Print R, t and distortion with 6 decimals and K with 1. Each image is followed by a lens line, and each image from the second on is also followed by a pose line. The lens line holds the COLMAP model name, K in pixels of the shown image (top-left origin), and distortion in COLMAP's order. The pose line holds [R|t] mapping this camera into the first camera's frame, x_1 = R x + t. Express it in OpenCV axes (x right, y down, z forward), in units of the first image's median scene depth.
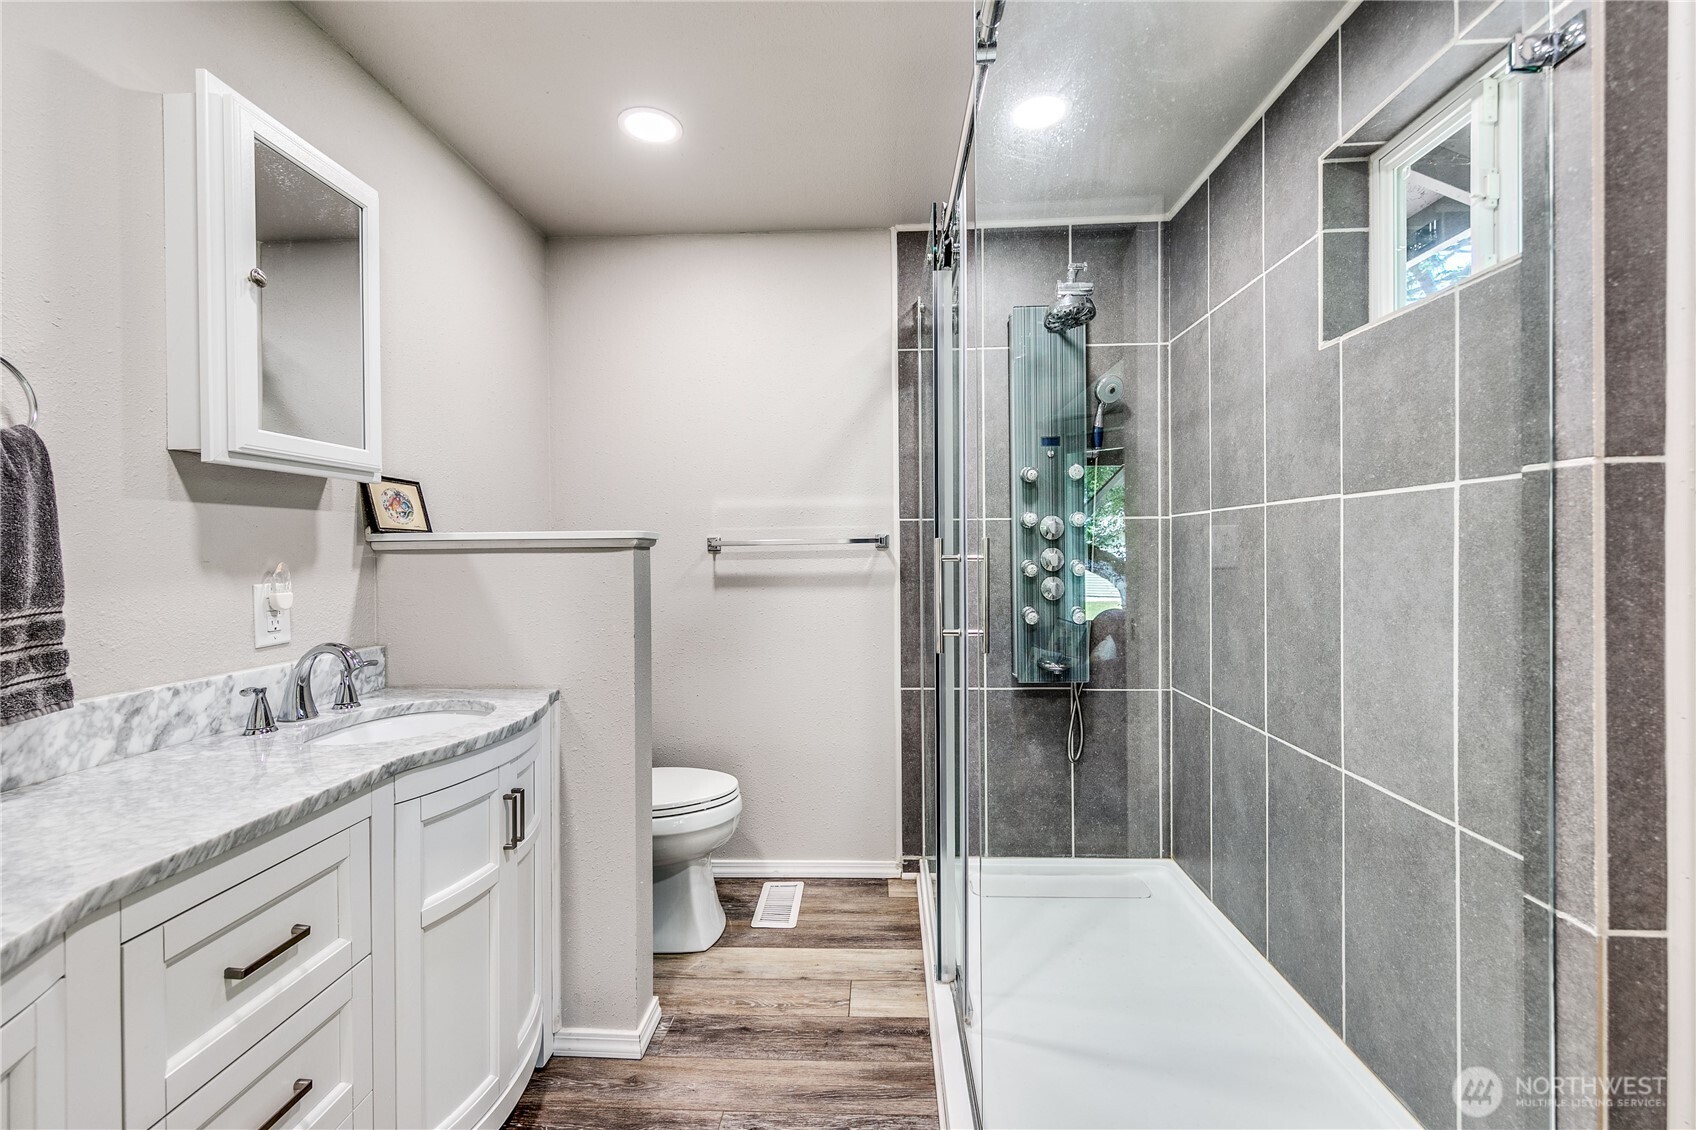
lens RADIAL K [[670.8, 0, 846.1], [0, 670.8, 558.3], [0, 0, 1]] dist [0.012907, -0.006392]
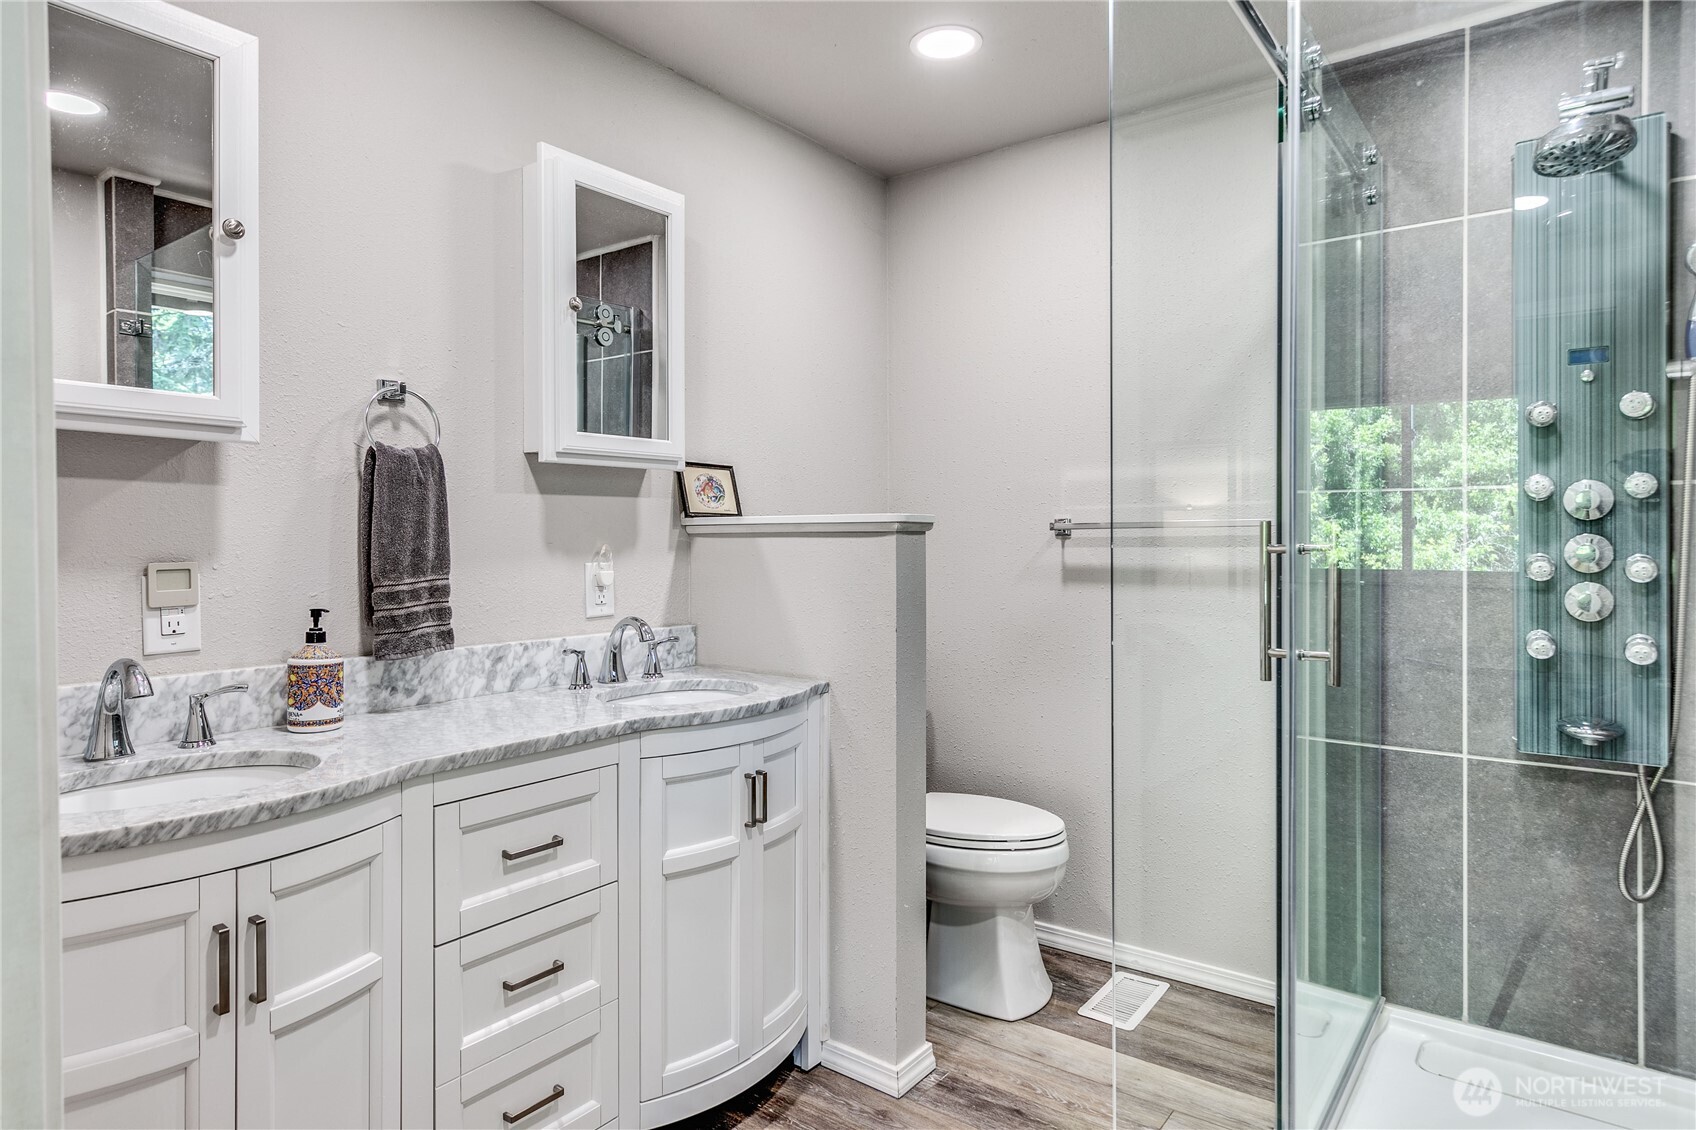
lens RADIAL K [[926.4, 0, 849.3], [0, 926.4, 549.5], [0, 0, 1]] dist [0.002800, -0.000540]
pose [[0.835771, 0.013965, -0.548901, 0.322513], [-0.010556, 0.999900, 0.009366, -0.003754], [0.548977, -0.002033, 0.835835, -0.074728]]
